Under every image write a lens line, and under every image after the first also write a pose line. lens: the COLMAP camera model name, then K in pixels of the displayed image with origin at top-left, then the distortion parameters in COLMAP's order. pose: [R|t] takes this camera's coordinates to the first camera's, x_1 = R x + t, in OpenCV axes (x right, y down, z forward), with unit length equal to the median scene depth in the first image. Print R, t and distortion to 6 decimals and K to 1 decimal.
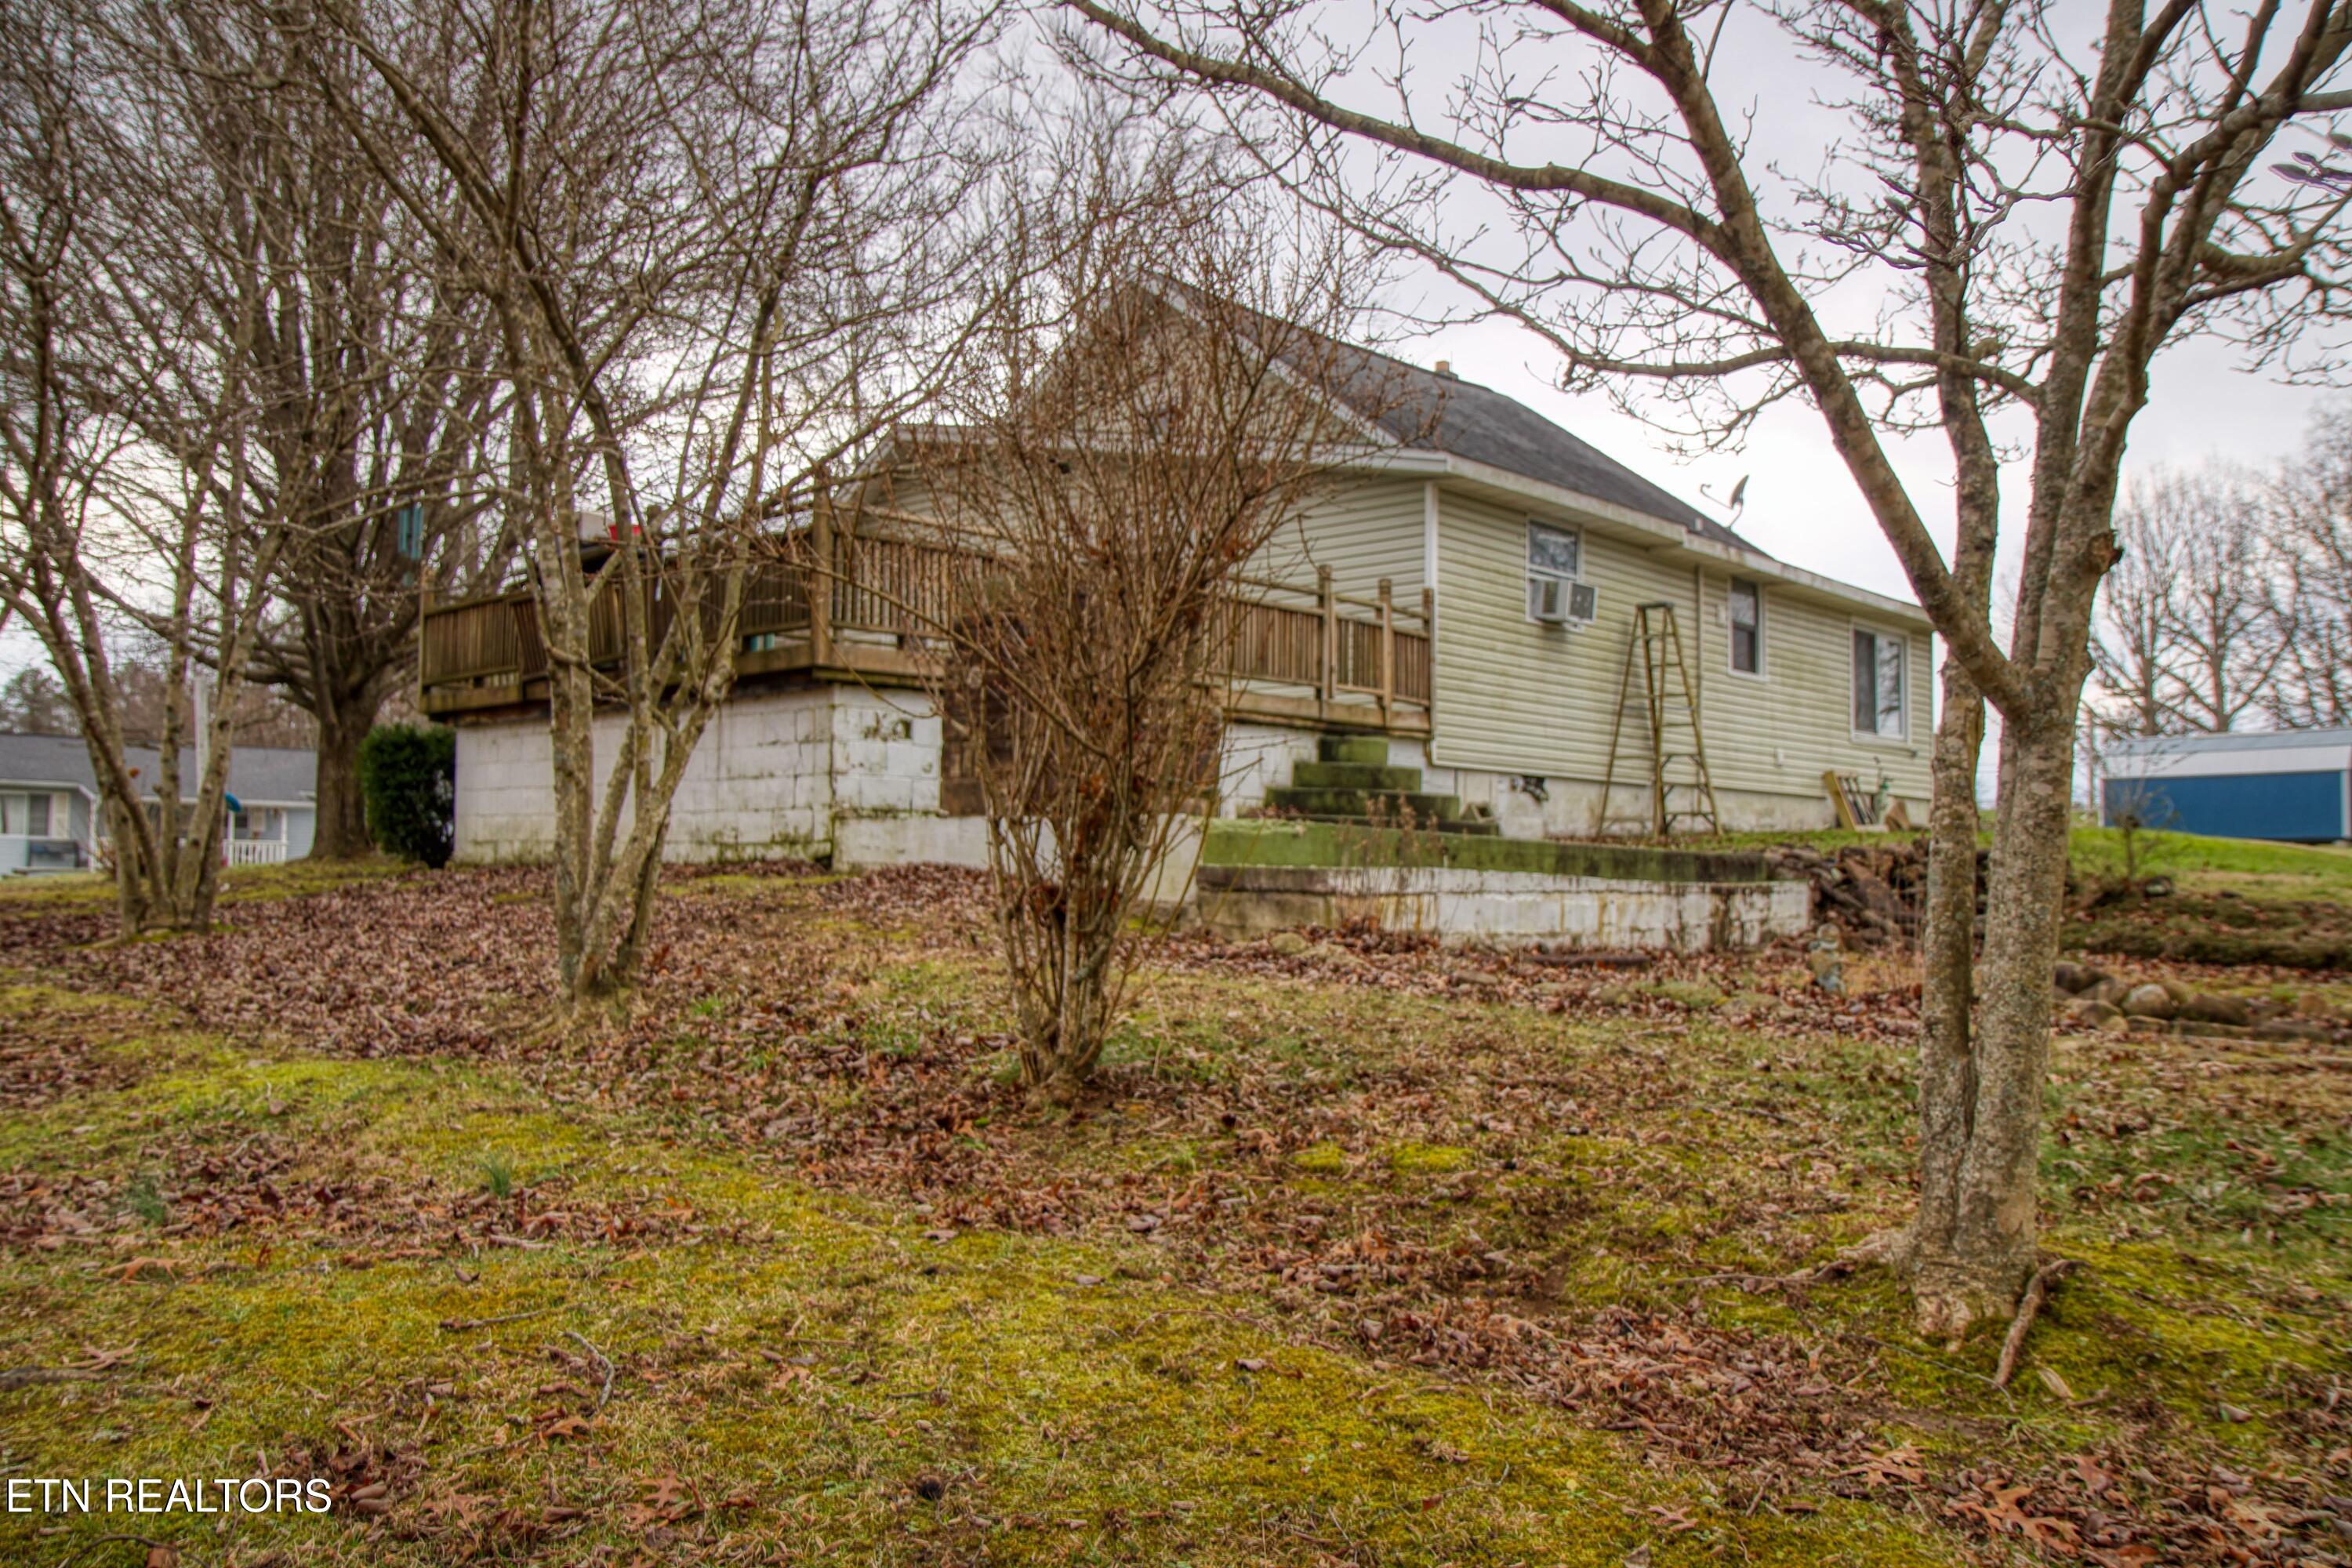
lens RADIAL K [[1855.7, 0, 1166.9], [0, 1855.7, 796.3], [0, 0, 1]] dist [-0.099390, 0.111816]
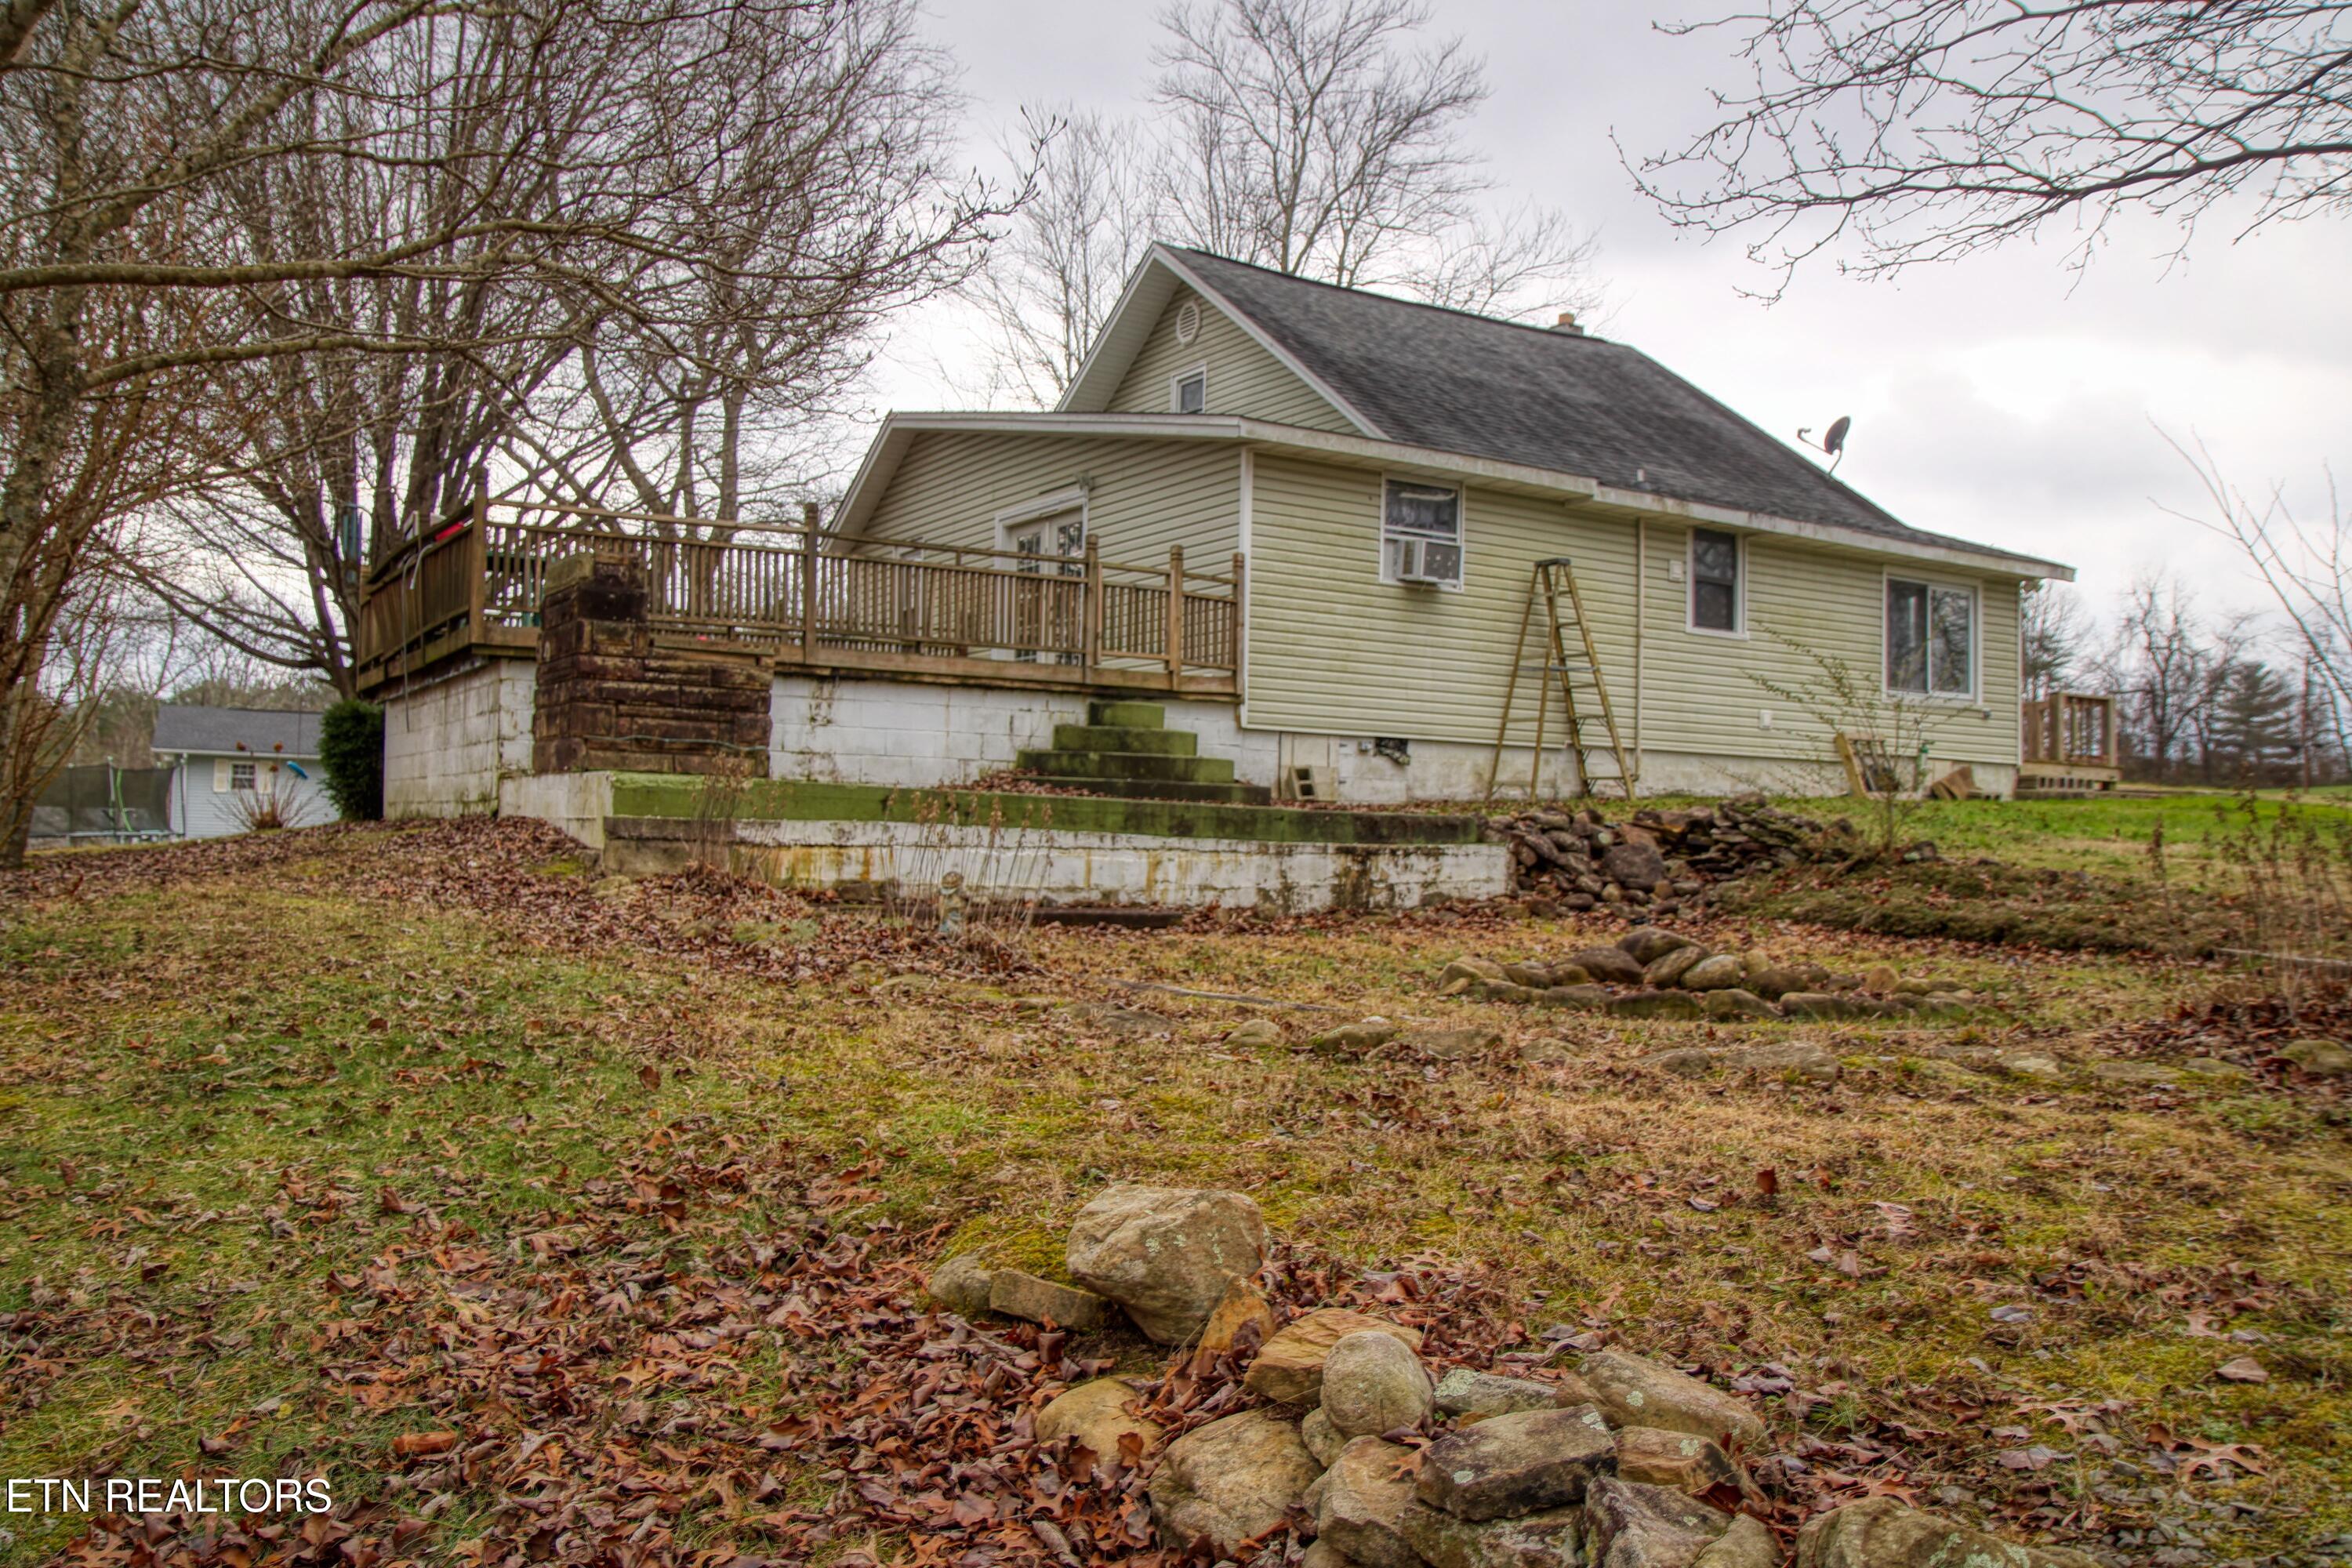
lens RADIAL K [[1855.7, 0, 1166.9], [0, 1855.7, 796.3], [0, 0, 1]] dist [-0.099390, 0.111816]
pose [[0.959099, 0.000751, -0.283070, 0.390475], [0.002879, 0.999919, 0.012407, 0.007515], [0.283056, -0.012714, 0.959019, 0.019302]]
